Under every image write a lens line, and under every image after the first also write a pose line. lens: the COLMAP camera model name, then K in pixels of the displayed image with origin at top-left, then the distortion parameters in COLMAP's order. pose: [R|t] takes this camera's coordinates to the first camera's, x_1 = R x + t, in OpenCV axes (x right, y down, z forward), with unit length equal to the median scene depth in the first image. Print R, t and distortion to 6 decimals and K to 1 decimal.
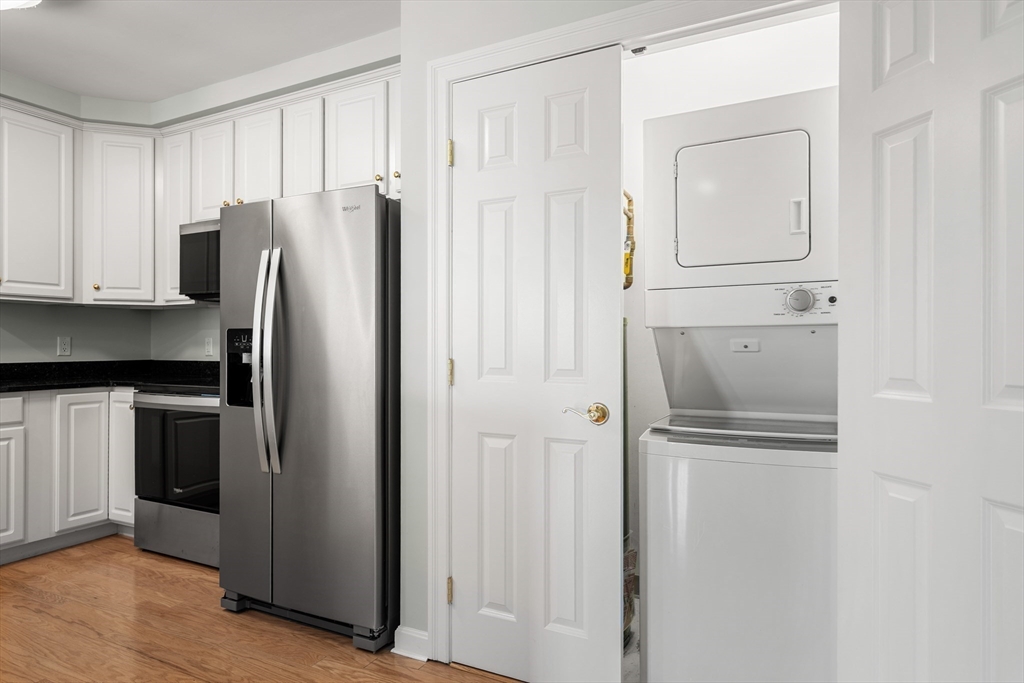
lens RADIAL K [[605.1, 0, 509.9], [0, 605.1, 338.5], [0, 0, 1]] dist [0.001107, 0.001586]
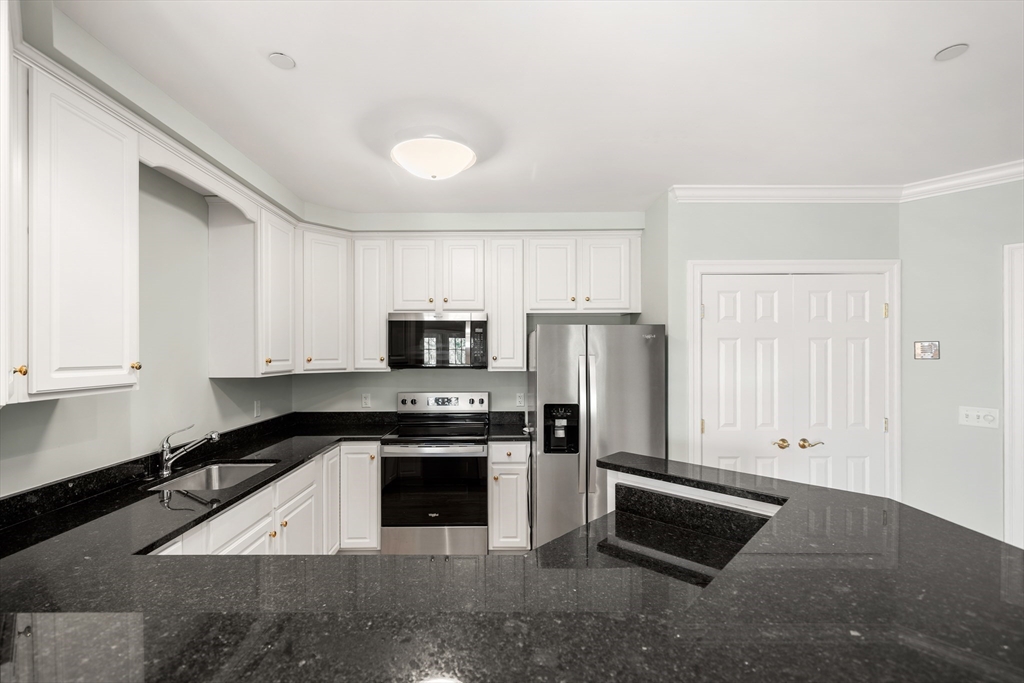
lens RADIAL K [[453.1, 0, 509.4], [0, 453.1, 348.4], [0, 0, 1]] dist [0.003739, 0.000986]
pose [[0.887165, -0.001366, 0.461451, -0.765049], [-0.001484, 0.999982, 0.005812, -0.116292], [-0.461451, -0.005841, 0.887147, 0.011361]]
